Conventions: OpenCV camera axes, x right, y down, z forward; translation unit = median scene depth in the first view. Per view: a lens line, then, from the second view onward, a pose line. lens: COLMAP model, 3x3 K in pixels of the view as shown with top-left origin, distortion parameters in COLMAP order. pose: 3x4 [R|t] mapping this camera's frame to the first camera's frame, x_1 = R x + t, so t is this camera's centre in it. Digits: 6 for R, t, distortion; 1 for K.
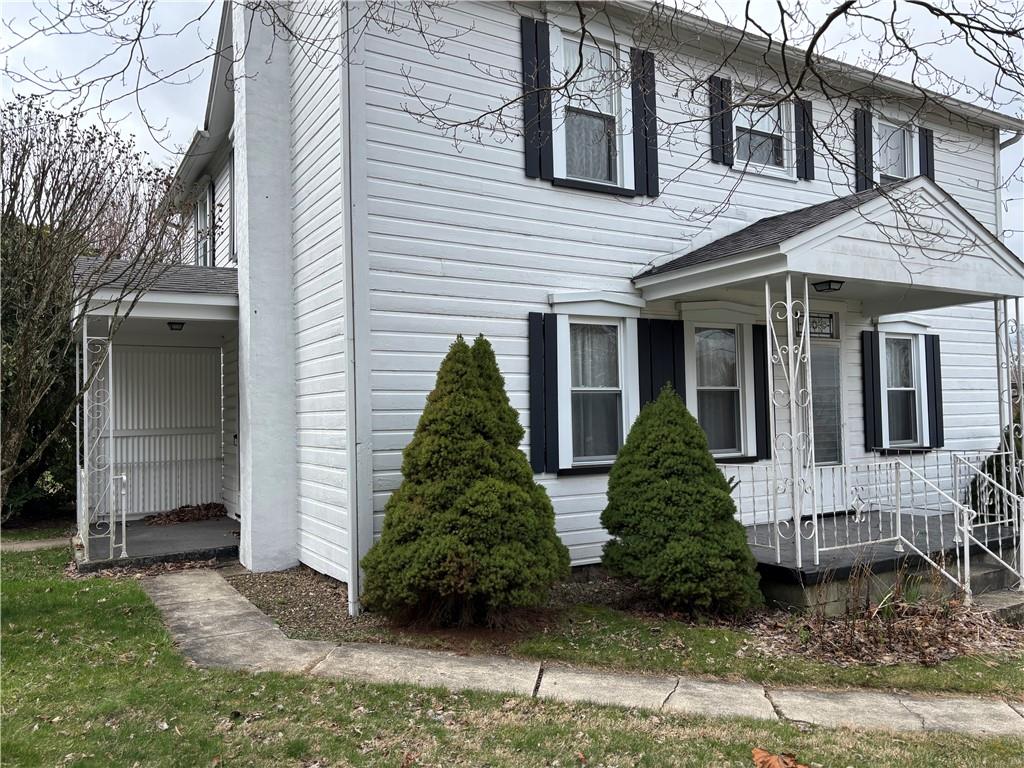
lens RADIAL K [[772.1, 0, 503.9], [0, 772.1, 391.1], [0, 0, 1]] dist [0.053841, -0.050669]
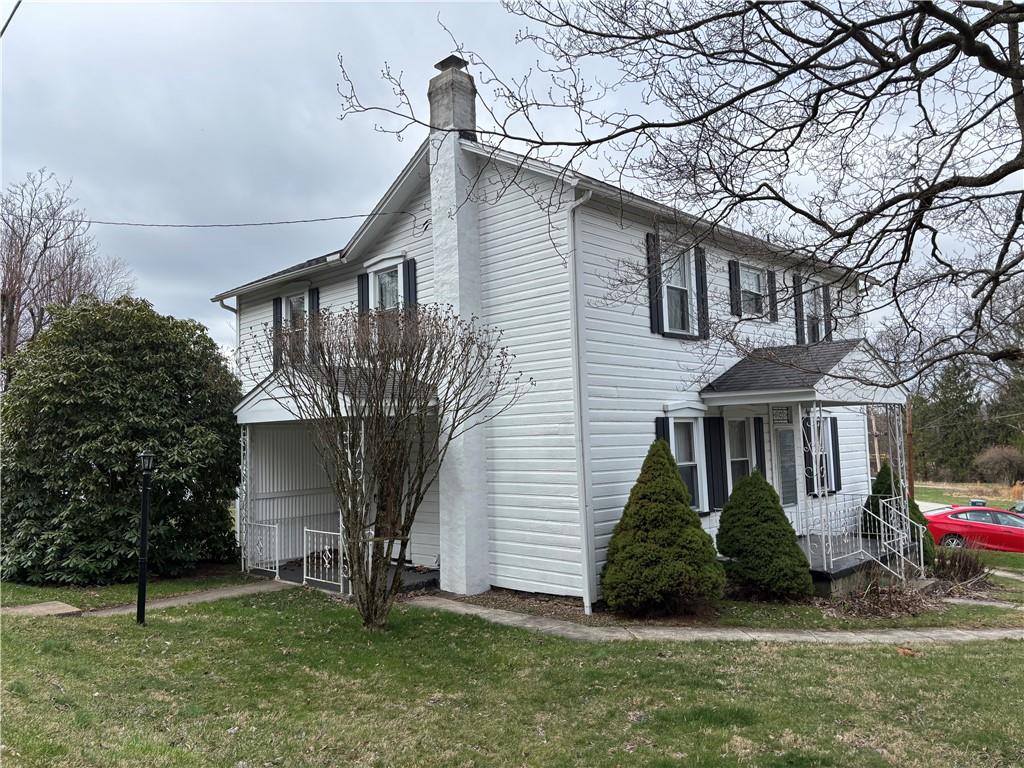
lens RADIAL K [[772.1, 0, 515.1], [0, 772.1, 376.8], [0, 0, 1]] dist [0.053841, -0.050669]
pose [[0.965209, 0.011258, 0.261235, -0.652224], [0.002988, 0.998532, -0.054073, -0.099150], [-0.261461, 0.052973, 0.963759, -0.452028]]
